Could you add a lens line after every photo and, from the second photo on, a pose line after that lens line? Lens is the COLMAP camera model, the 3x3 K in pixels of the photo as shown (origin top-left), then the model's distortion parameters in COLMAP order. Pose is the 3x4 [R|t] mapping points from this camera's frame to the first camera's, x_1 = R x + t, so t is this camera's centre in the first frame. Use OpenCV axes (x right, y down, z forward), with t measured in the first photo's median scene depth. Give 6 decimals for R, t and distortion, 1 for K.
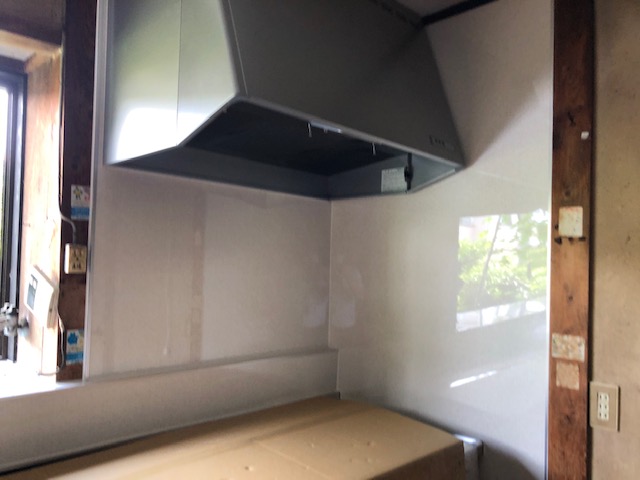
lens RADIAL K [[517.0, 0, 336.6], [0, 517.0, 256.0], [0, 0, 1]] dist [-0.001801, -0.000426]
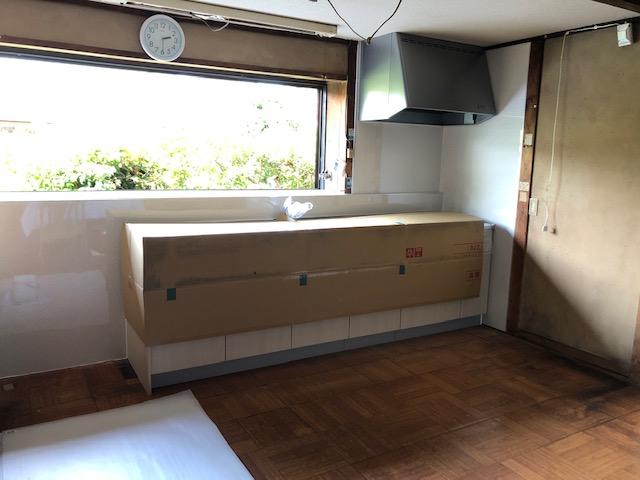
lens RADIAL K [[522.2, 0, 320.0], [0, 522.2, 240.0], [0, 0, 1]] dist [-0.003461, -0.003872]
pose [[0.954227, 0.049164, -0.295014, 0.248665], [0.004336, 0.984019, 0.178010, -0.039816], [0.299051, -0.171142, 0.938765, -1.967097]]
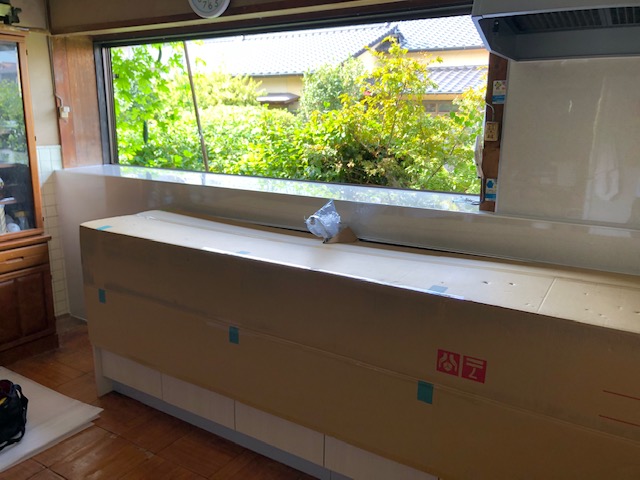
lens RADIAL K [[522.2, 0, 320.0], [0, 522.2, 240.0], [0, 0, 1]] dist [-0.003461, -0.003872]
pose [[0.182515, 0.187618, -0.965136, 0.907021], [0.009998, 0.981219, 0.192636, 0.018037], [0.983152, -0.044809, 0.177212, 0.216347]]
